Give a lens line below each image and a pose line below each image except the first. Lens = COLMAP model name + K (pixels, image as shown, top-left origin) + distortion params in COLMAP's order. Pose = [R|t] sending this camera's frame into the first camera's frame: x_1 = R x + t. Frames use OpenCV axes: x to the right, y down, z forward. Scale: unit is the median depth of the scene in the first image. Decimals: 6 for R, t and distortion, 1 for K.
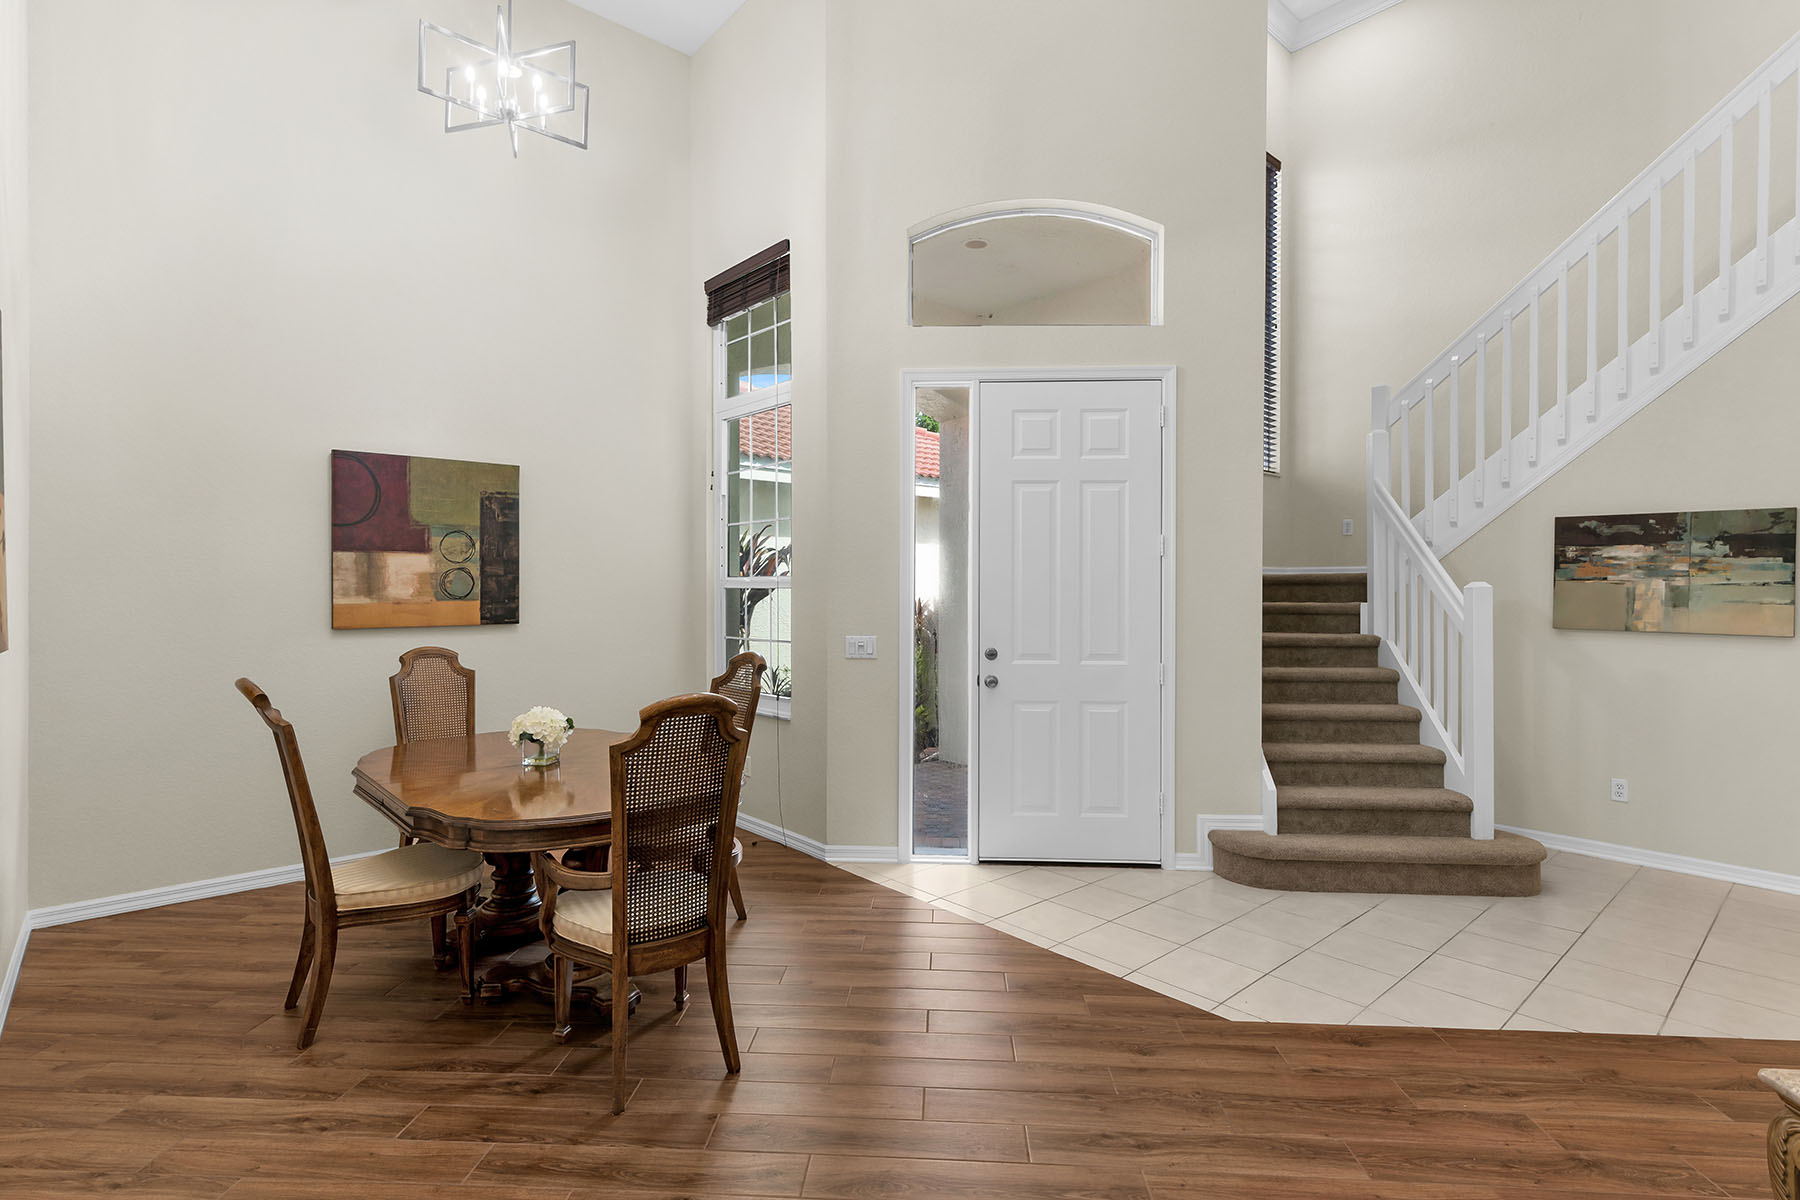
lens RADIAL K [[808.0, 0, 900.0], [0, 808.0, 600.0], [0, 0, 1]] dist [0.008746, 0.000122]
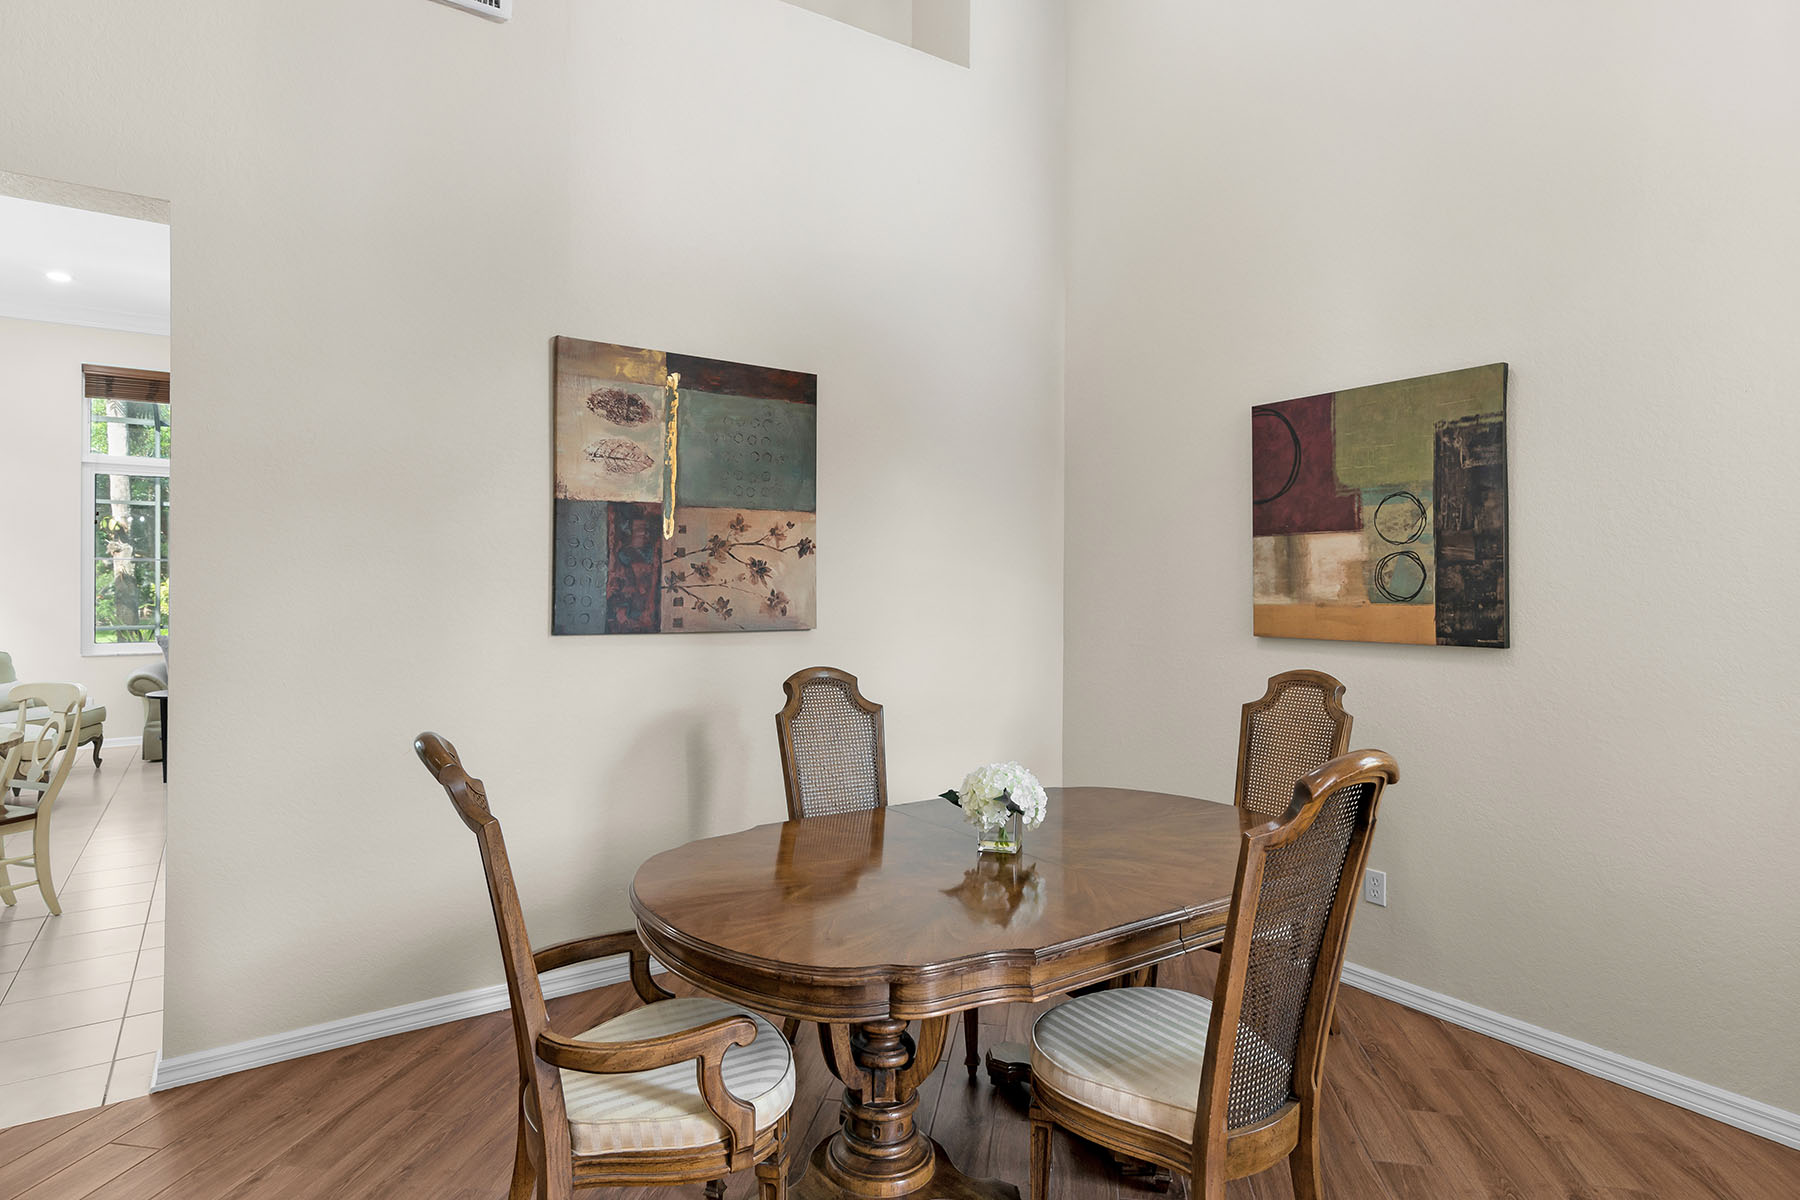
lens RADIAL K [[826.9, 0, 899.4], [0, 826.9, 583.6], [0, 0, 1]] dist [0.005841, 0.000361]
pose [[0.032359, -0.000798, -0.999476, 0.084422], [-0.019271, 0.999813, -0.001423, -0.006626], [0.999291, 0.019307, 0.032338, 0.600134]]
